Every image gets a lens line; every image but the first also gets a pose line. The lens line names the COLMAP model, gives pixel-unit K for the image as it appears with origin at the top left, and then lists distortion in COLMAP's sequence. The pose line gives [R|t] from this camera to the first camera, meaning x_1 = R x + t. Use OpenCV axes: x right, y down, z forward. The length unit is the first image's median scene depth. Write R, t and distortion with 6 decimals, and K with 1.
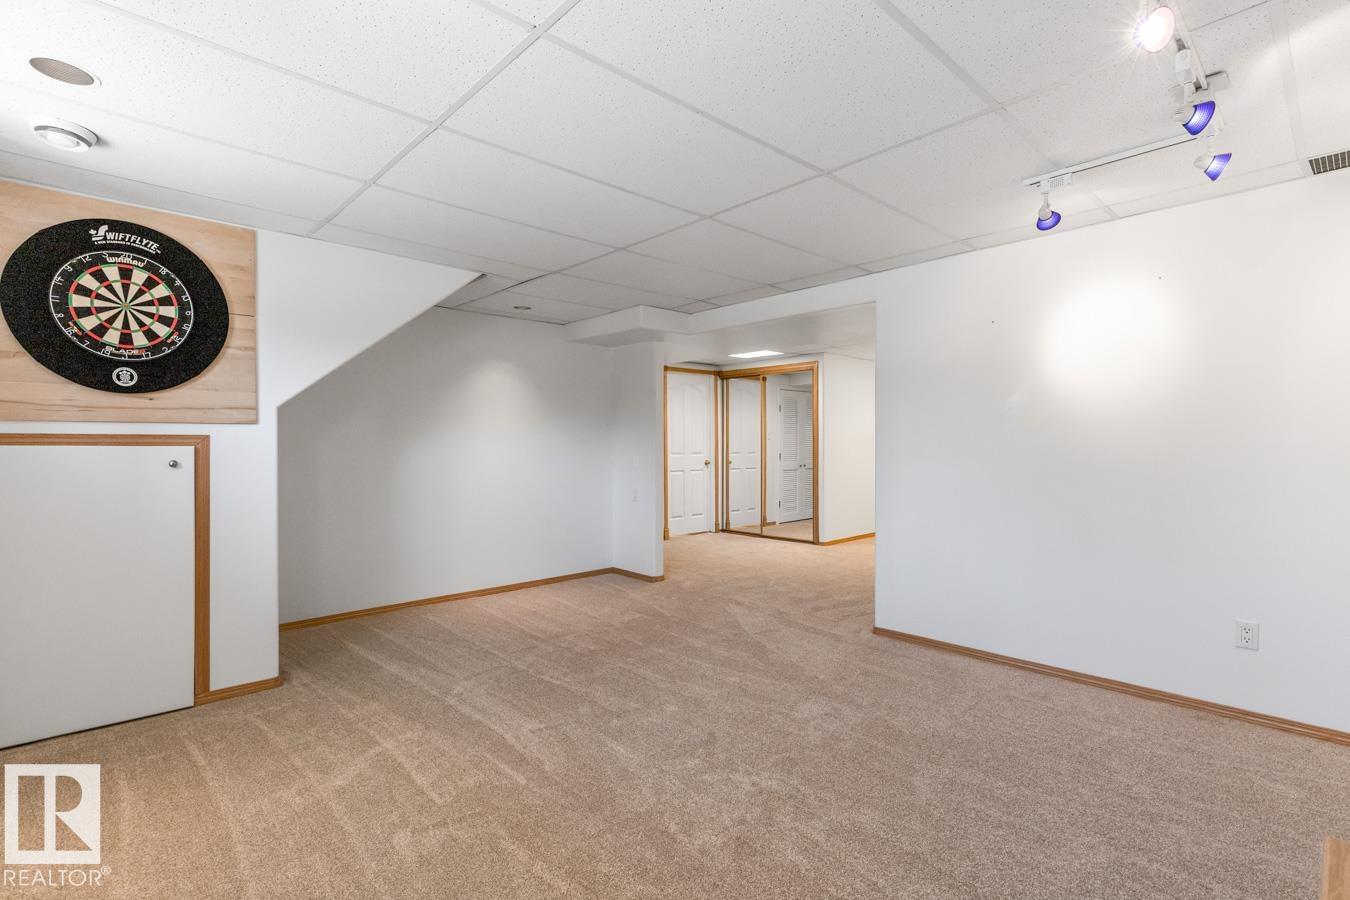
lens RADIAL K [[651.3, 0, 665.4], [0, 651.3, 449.2], [0, 0, 1]] dist [0.004411, -0.000616]
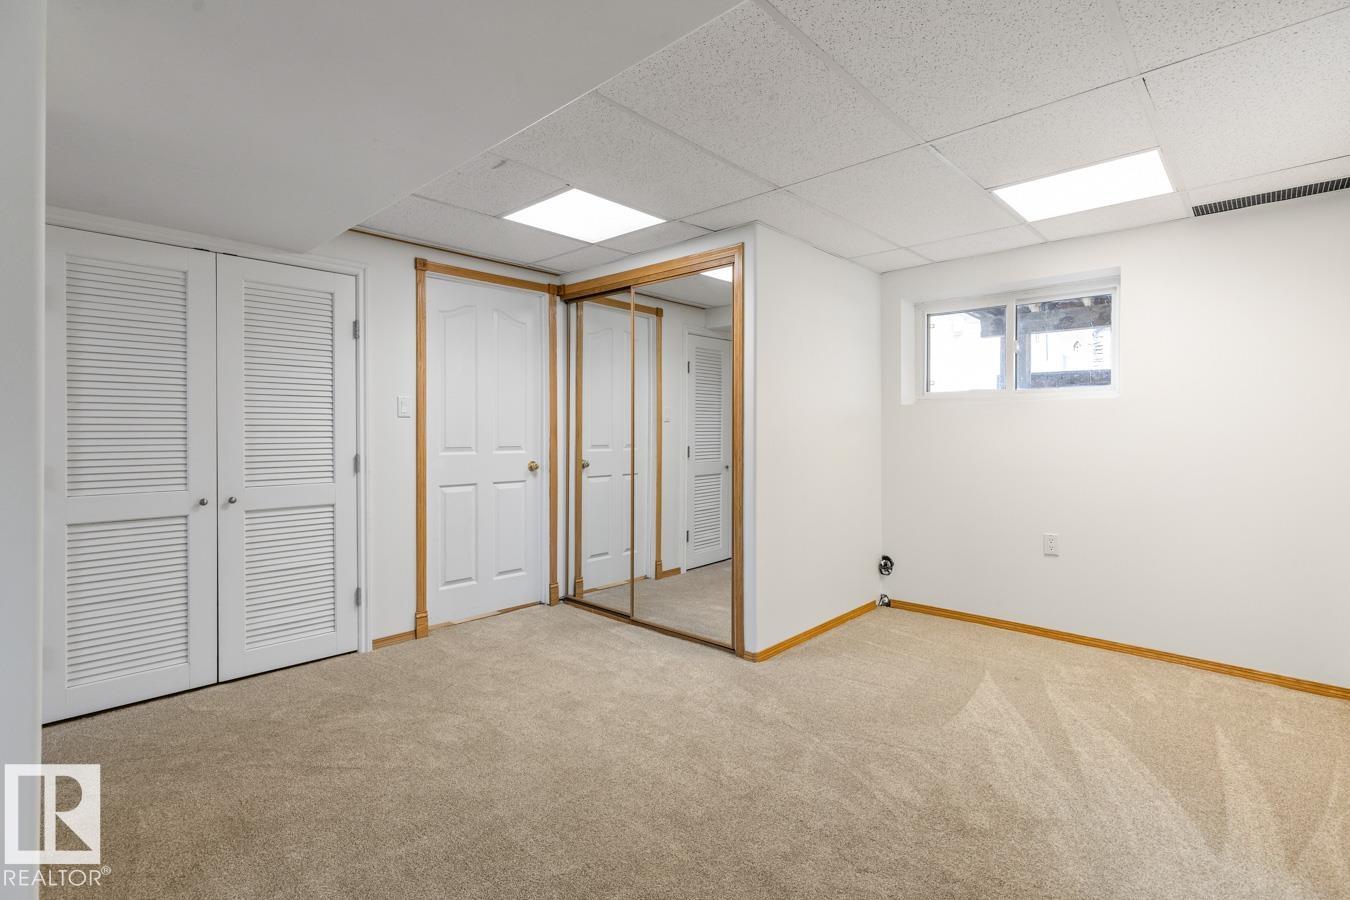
lens RADIAL K [[651.3, 0, 682.2], [0, 651.3, 442.8], [0, 0, 1]] dist [0.004411, -0.000616]
pose [[0.996065, 0.002328, 0.088593, 0.133801], [-0.003281, 0.999938, 0.010616, -0.003183], [-0.088563, -0.010864, 0.996011, 0.486565]]
